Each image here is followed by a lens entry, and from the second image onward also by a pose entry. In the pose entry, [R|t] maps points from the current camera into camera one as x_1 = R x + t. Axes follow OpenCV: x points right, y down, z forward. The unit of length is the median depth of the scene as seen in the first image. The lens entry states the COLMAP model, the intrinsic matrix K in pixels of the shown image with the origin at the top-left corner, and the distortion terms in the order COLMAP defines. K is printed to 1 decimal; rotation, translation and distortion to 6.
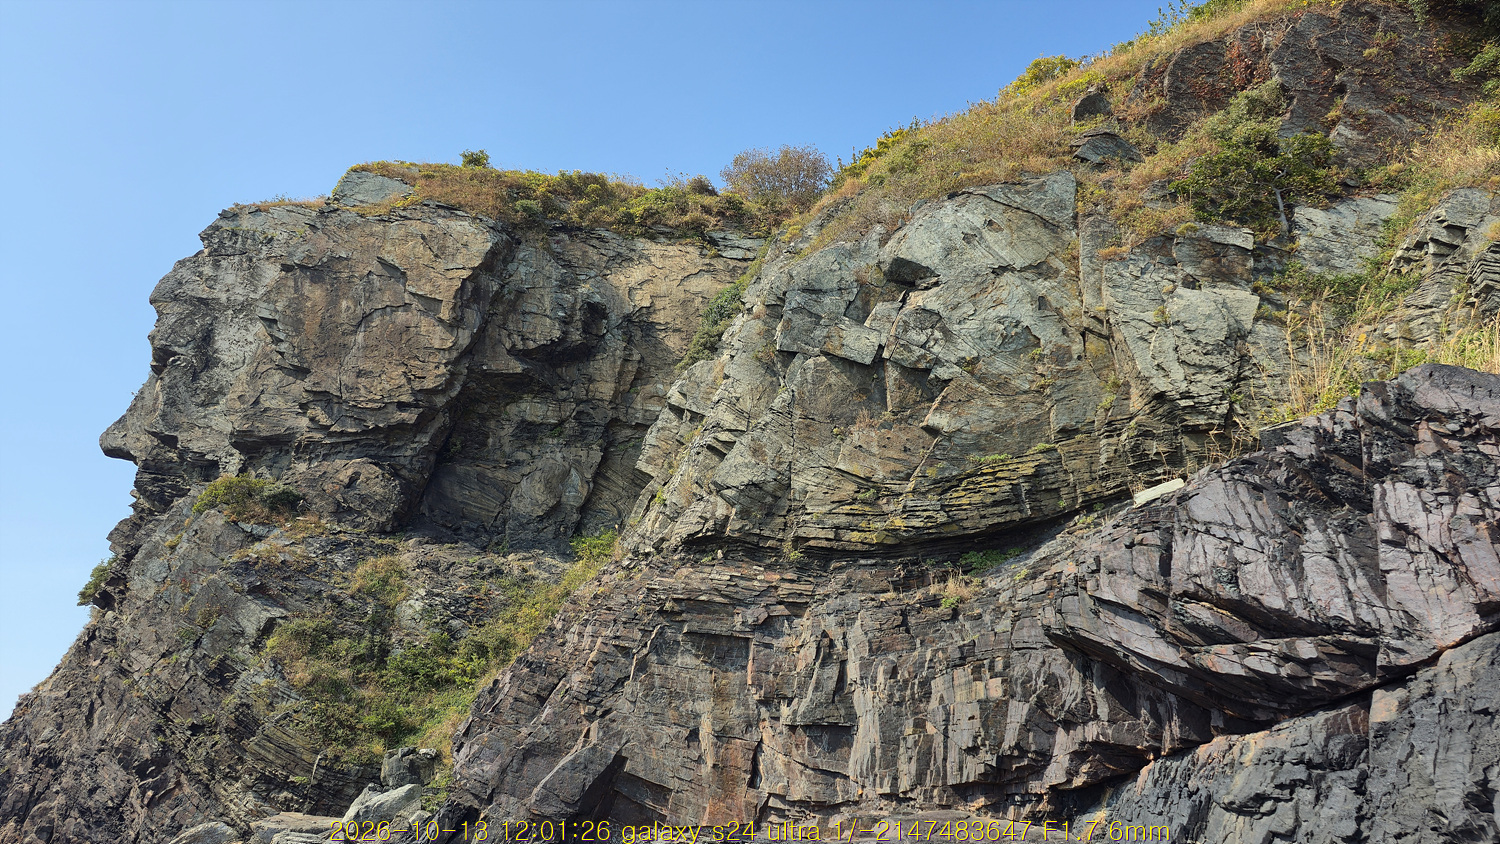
lens RADIAL K [[1038.2, 0, 750.0], [0, 1038.2, 422.0], [0, 0, 1]] dist [0.104624, -0.118757]
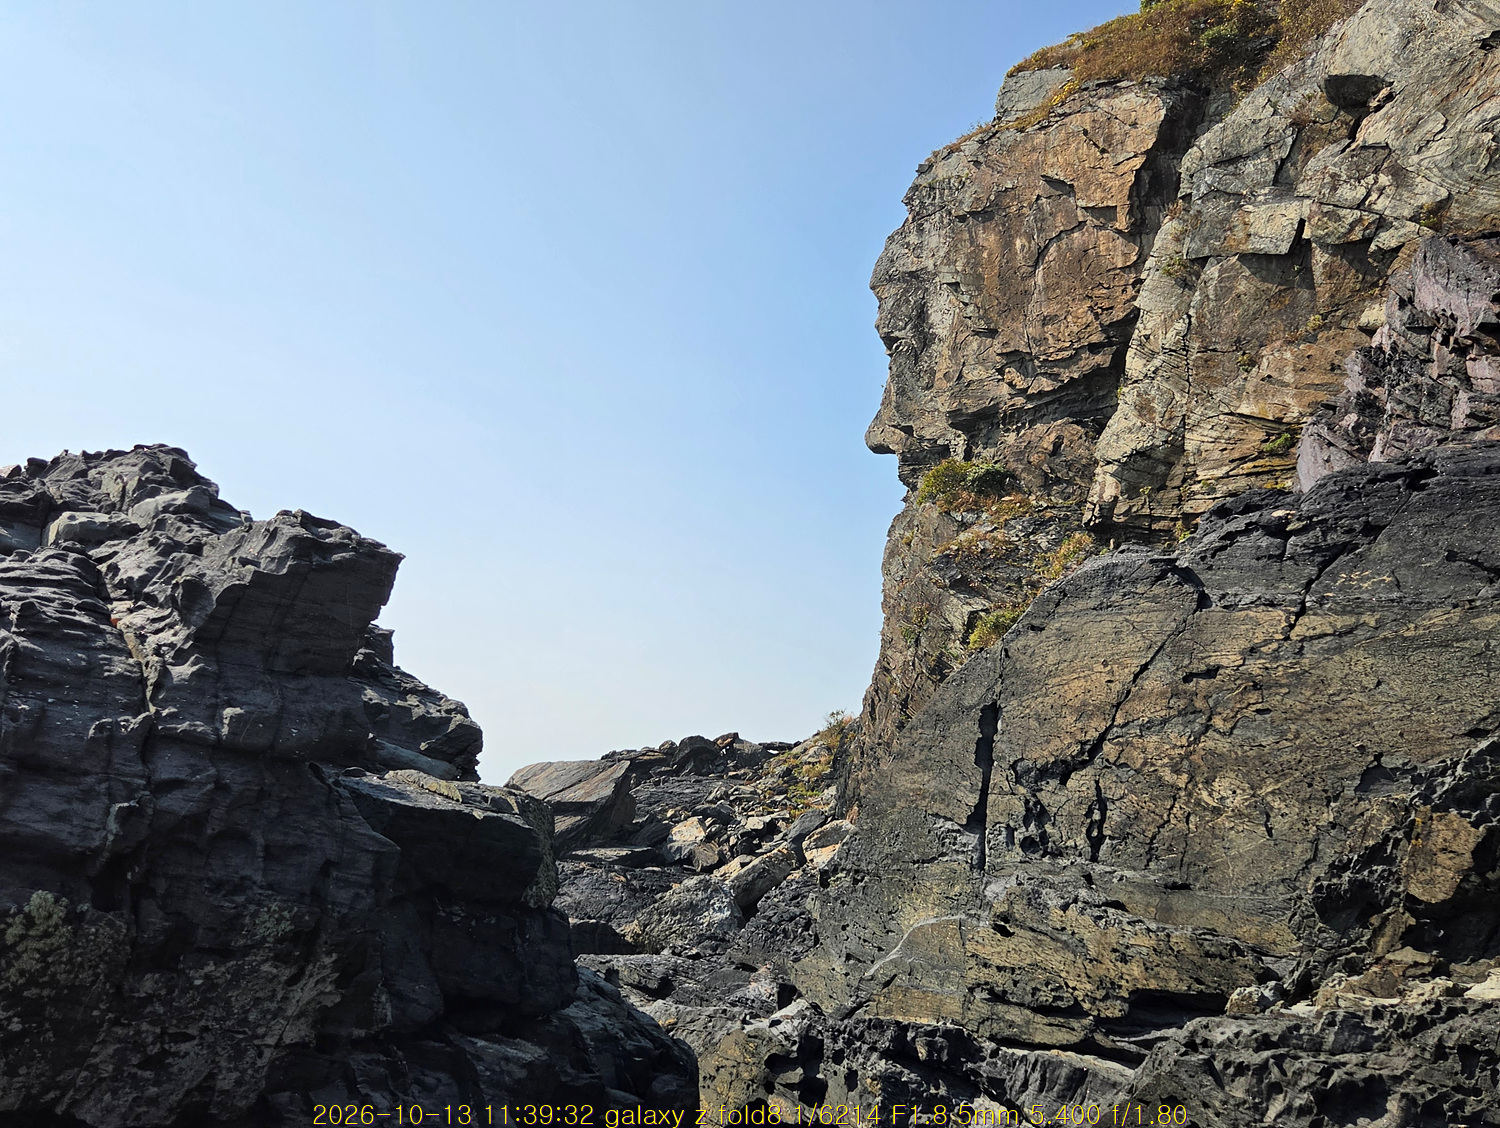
lens RADIAL K [[1344.2, 0, 744.1], [0, 1344.2, 551.5], [0, 0, 1]] dist [0.090617, -0.068777]
pose [[0.695818, -0.108622, -0.709957, 0.462661], [0.231713, 0.969591, 0.078753, -0.016178], [0.679814, -0.219304, 0.699828, 0.048260]]
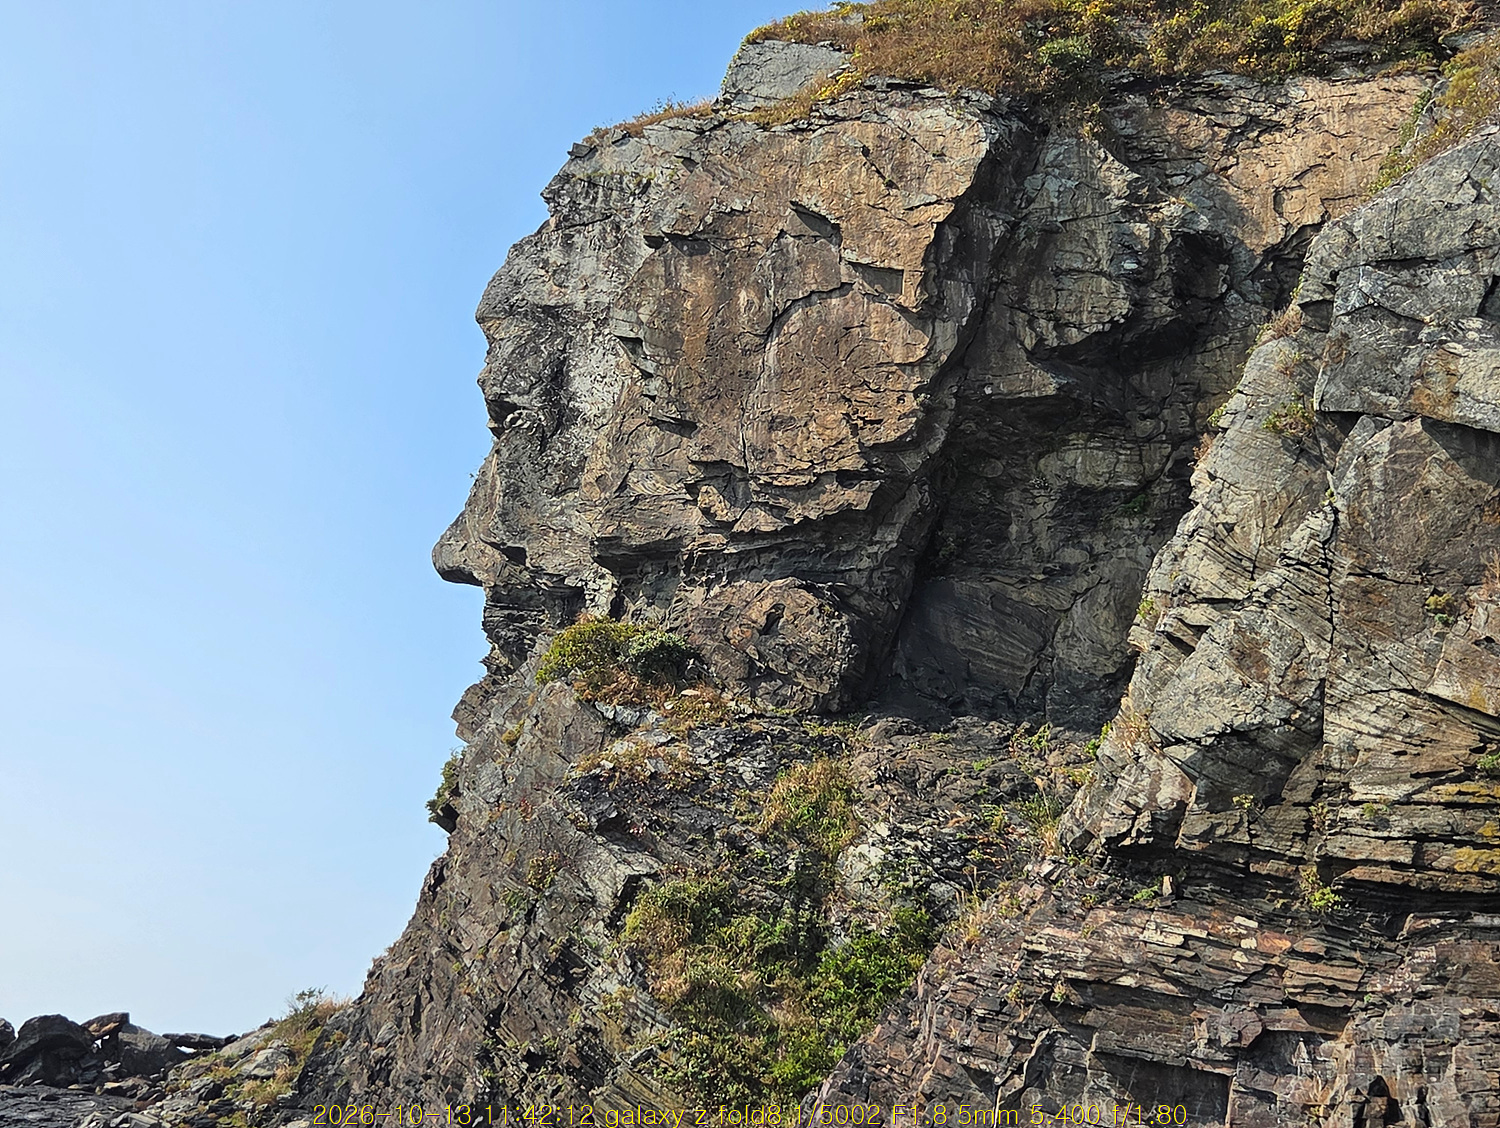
lens RADIAL K [[2012.1, 0, 751.0], [0, 2012.1, 583.0], [0, 0, 1]] dist [0.107660, -0.171290]
pose [[0.889190, -0.044400, -0.455379, 0.195538], [0.083623, 0.994287, 0.066341, -0.071757], [0.449831, -0.097070, 0.887823, 0.115597]]
